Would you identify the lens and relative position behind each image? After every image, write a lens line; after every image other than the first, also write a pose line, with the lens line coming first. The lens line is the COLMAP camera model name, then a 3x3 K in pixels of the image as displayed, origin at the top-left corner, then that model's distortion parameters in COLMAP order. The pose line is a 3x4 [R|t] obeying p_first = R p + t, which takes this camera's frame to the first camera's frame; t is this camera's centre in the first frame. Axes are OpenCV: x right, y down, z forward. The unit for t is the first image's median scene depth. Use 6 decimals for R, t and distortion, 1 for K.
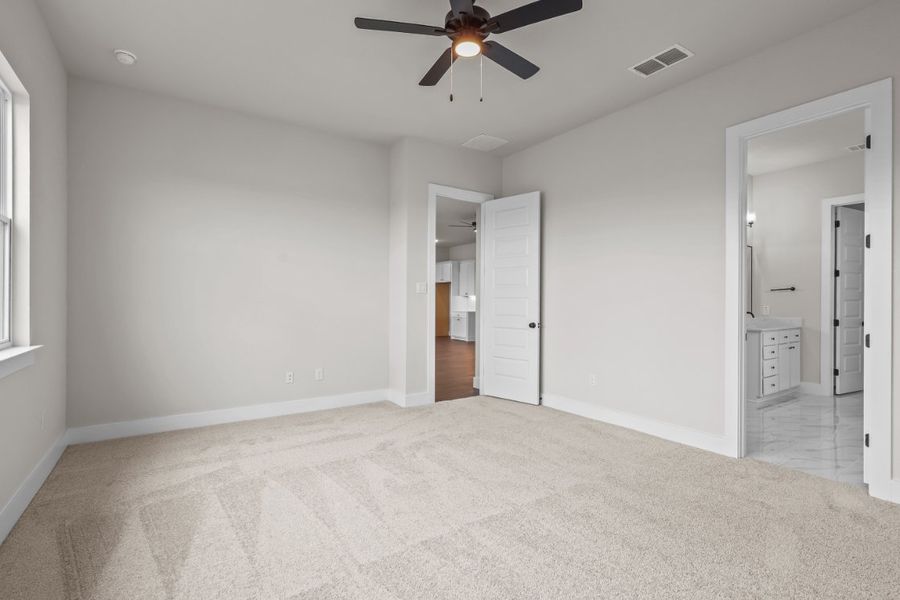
lens RADIAL K [[408.8, 0, 466.5], [0, 408.8, 303.5], [0, 0, 1]] dist [0.002825, 0.000115]
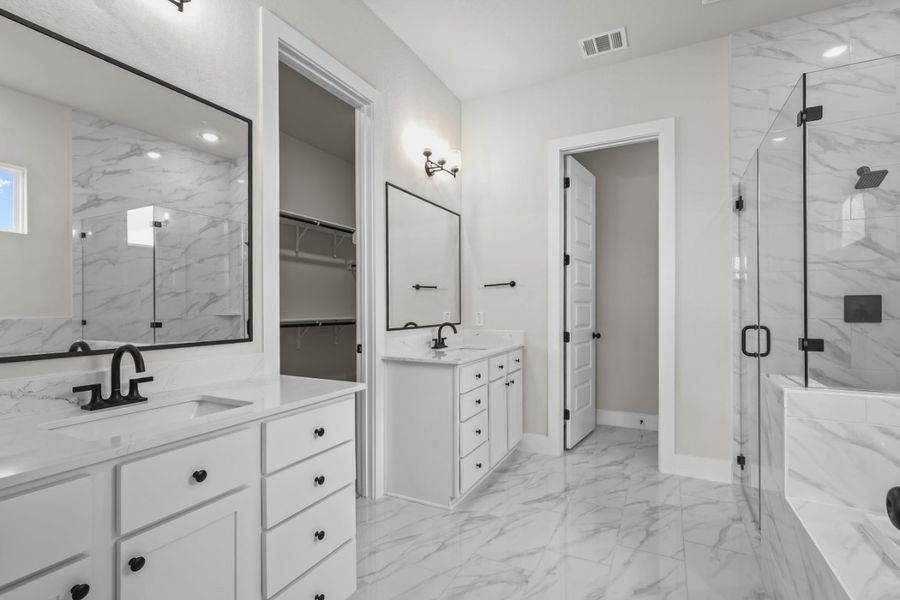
lens RADIAL K [[408.8, 0, 450.2], [0, 408.8, 301.7], [0, 0, 1]] dist [0.002825, 0.000115]
pose [[0.884038, 0.001131, 0.467413, 0.443108], [0.003604, 0.999951, -0.009236, -0.003788], [-0.467400, 0.009850, 0.883991, 0.519396]]
